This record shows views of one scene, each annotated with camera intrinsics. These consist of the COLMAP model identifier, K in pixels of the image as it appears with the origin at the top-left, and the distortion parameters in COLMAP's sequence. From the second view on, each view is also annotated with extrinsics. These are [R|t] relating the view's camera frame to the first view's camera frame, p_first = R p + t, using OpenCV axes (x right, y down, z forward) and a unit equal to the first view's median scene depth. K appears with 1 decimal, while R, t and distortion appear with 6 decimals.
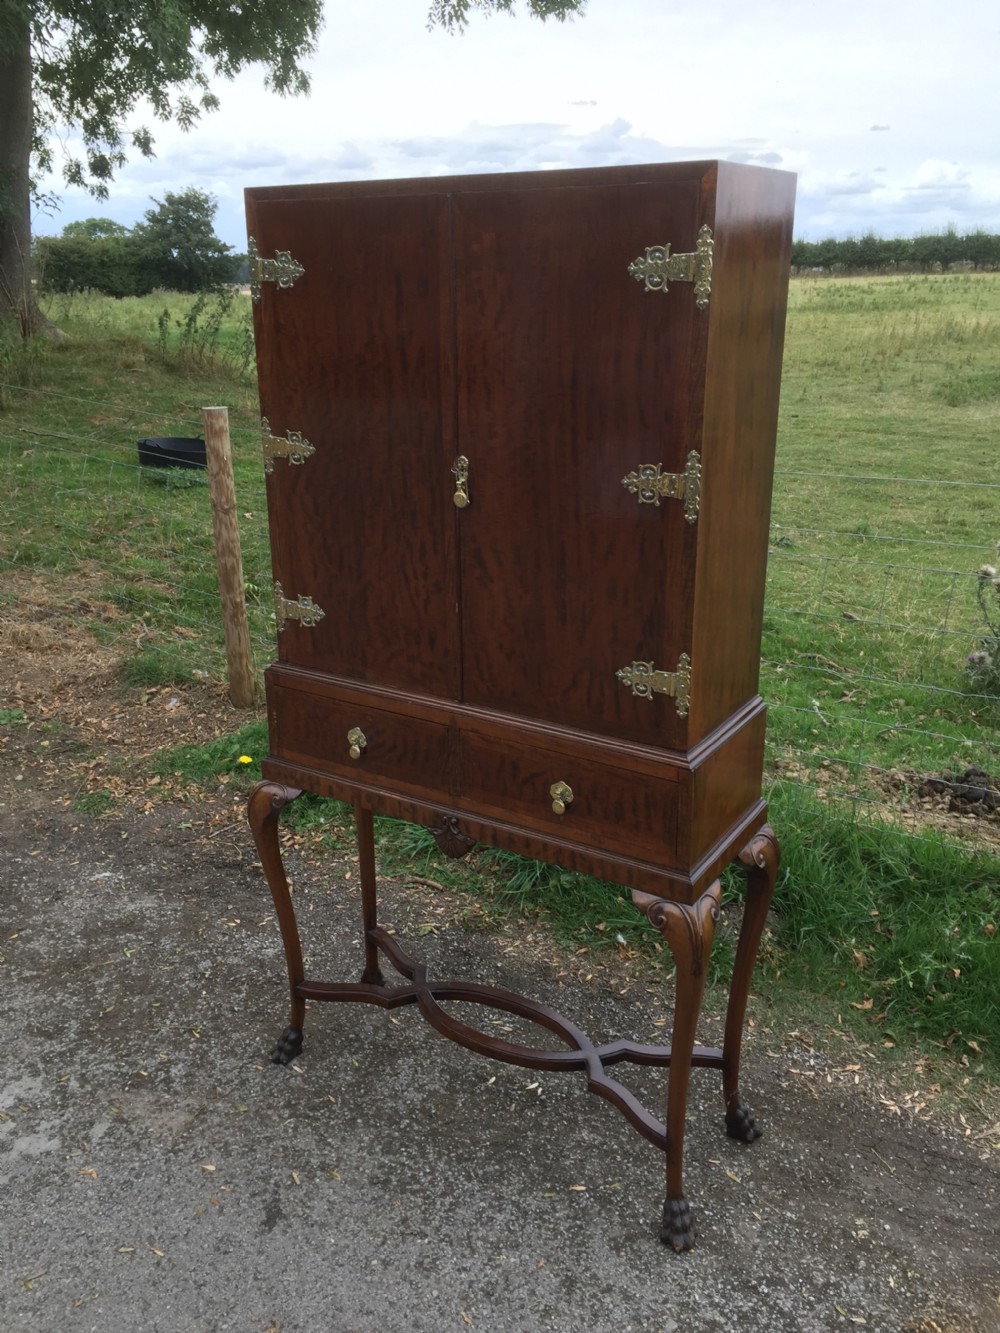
lens RADIAL K [[1170.2, 0, 505.7], [0, 1170.2, 627.3], [0, 0, 1]] dist [0.085484, -0.125749]
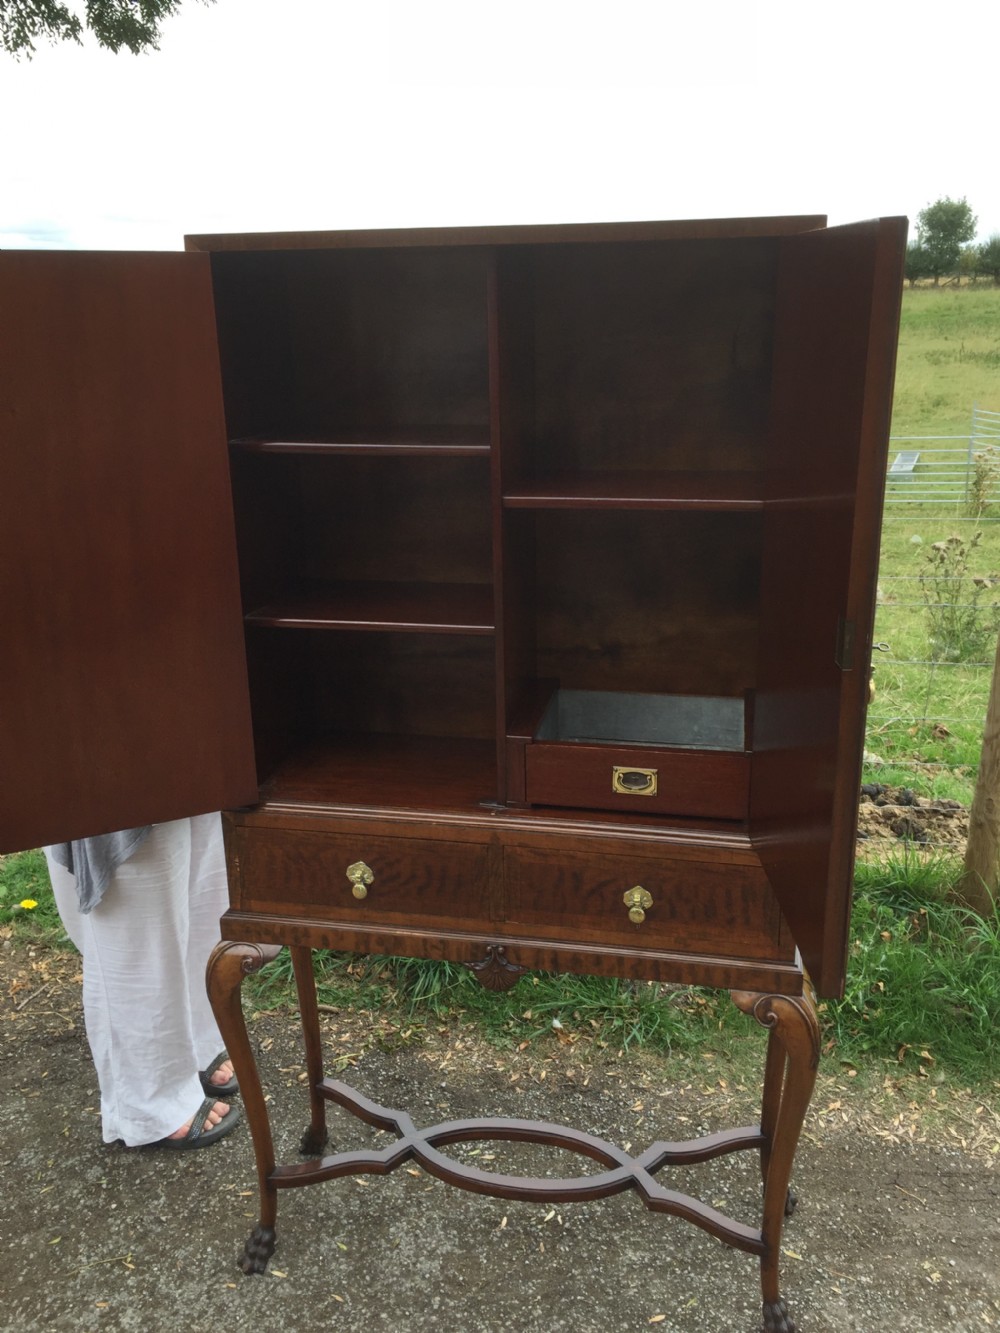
lens RADIAL K [[1153.8, 0, 515.2], [0, 1153.8, 653.0], [0, 0, 1]] dist [0.097860, -0.140093]
pose [[0.930288, -0.114595, 0.348470, -0.306412], [0.116656, 0.993057, 0.015140, -0.066006], [-0.347785, 0.026567, 0.937198, 0.179620]]
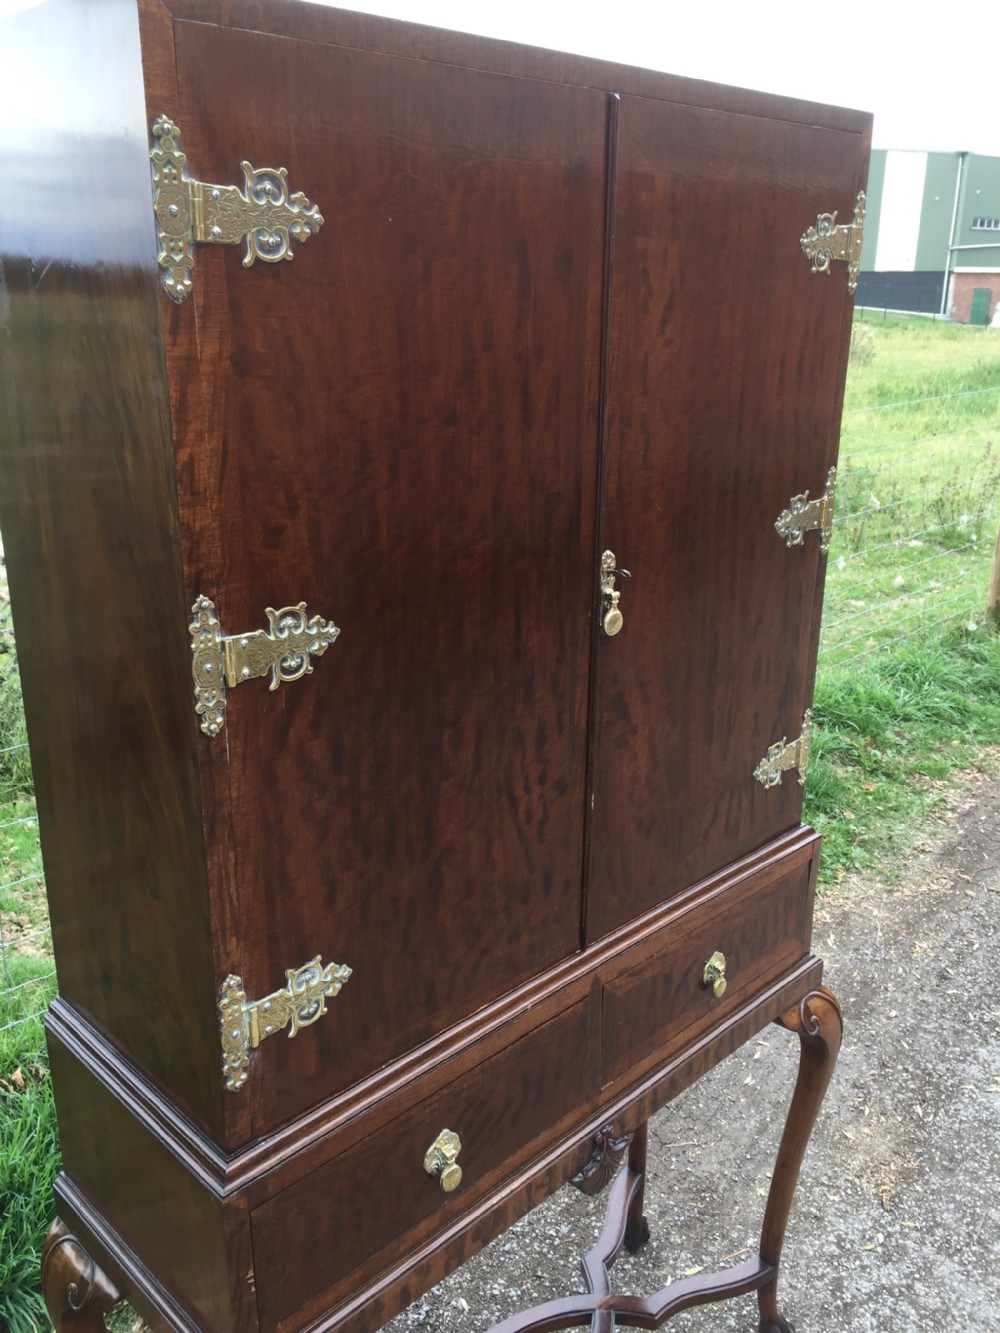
lens RADIAL K [[1145.6, 0, 515.0], [0, 1145.6, 630.7], [0, 0, 1]] dist [0.089046, -0.119721]
pose [[0.210538, -0.276742, 0.937597, -0.548372], [0.275539, 0.937008, 0.214696, -0.224187], [-0.937951, 0.213143, 0.273529, 0.815142]]
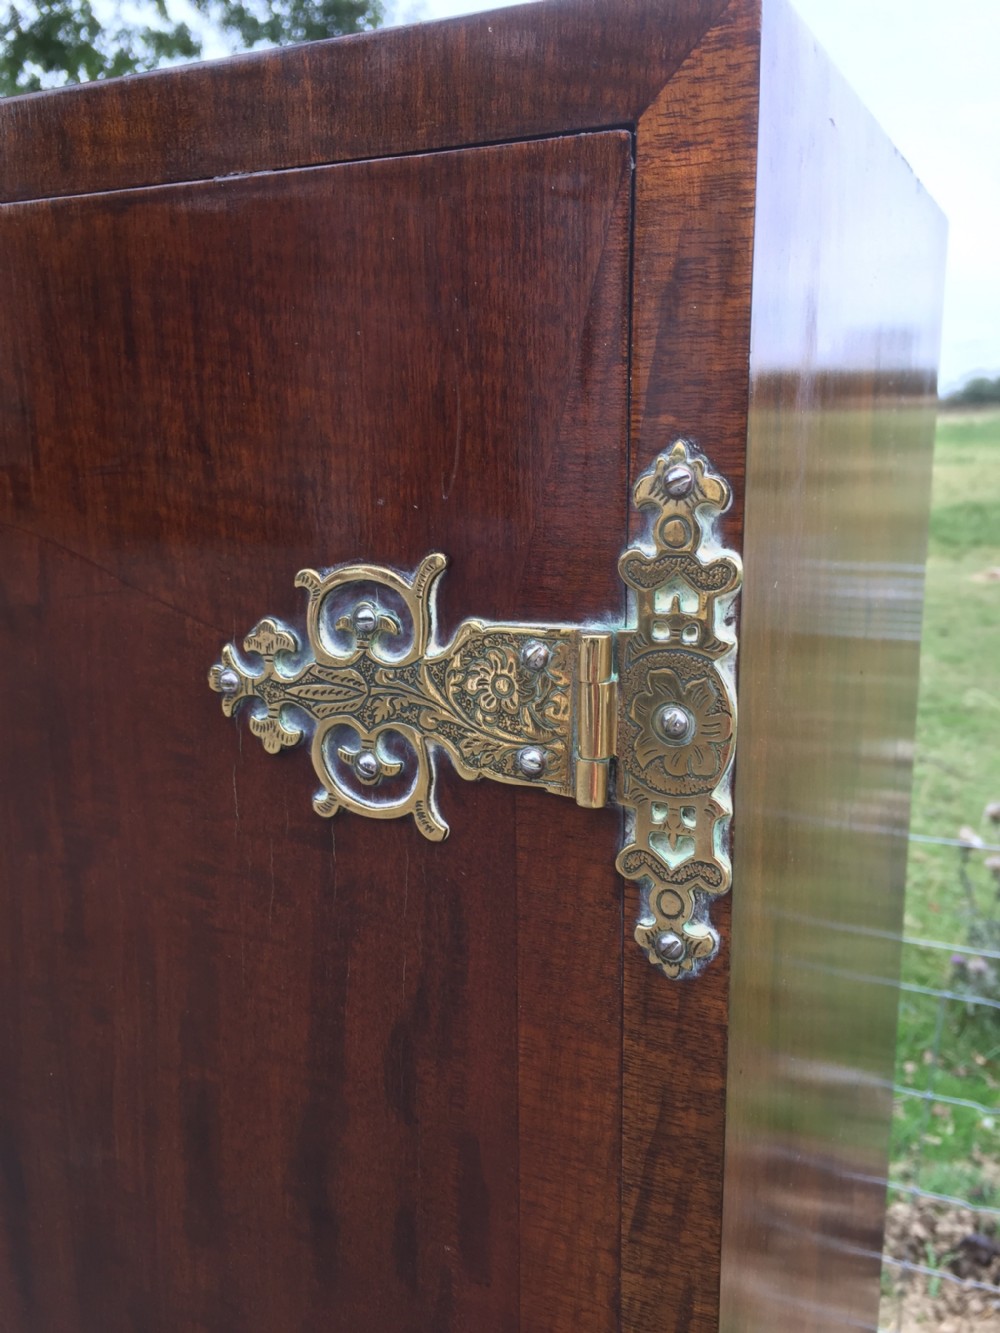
lens RADIAL K [[1139.2, 0, 519.3], [0, 1139.2, 633.2], [0, 0, 1]] dist [0.086920, -0.115201]
pose [[0.989259, -0.035210, 0.141870, 0.099262], [0.050083, 0.993454, -0.102671, -0.232492], [-0.137326, 0.108673, 0.984546, 0.663811]]
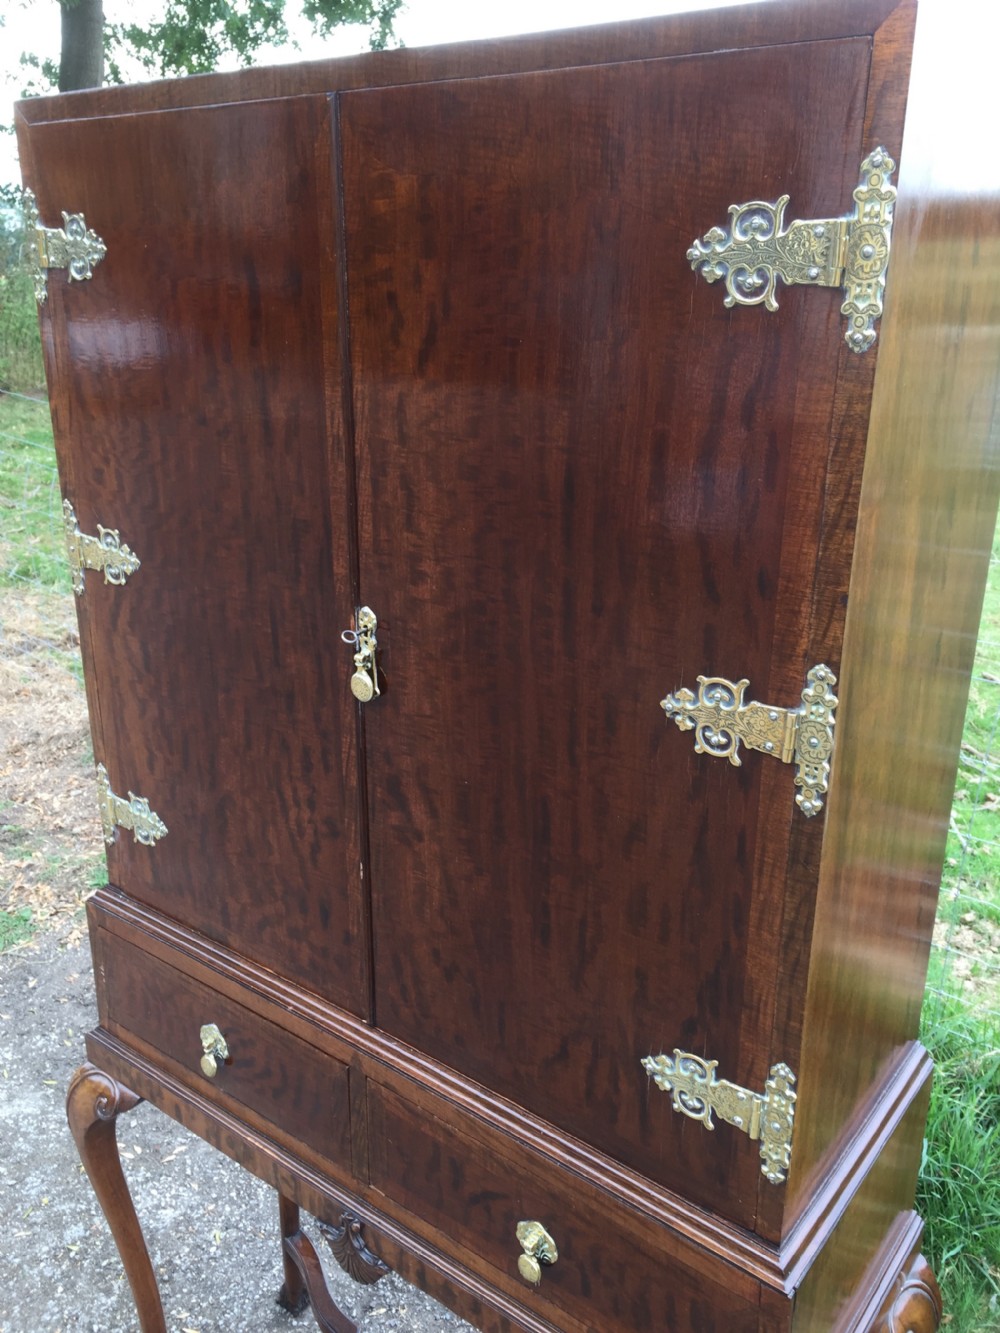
lens RADIAL K [[1139.2, 0, 519.3], [0, 1139.2, 633.2], [0, 0, 1]] dist [0.086920, -0.115201]
pose [[0.997327, 0.036575, -0.063261, 0.058497], [-0.035128, 0.999099, 0.023830, -0.136070], [0.064076, -0.021544, 0.997712, 0.450089]]
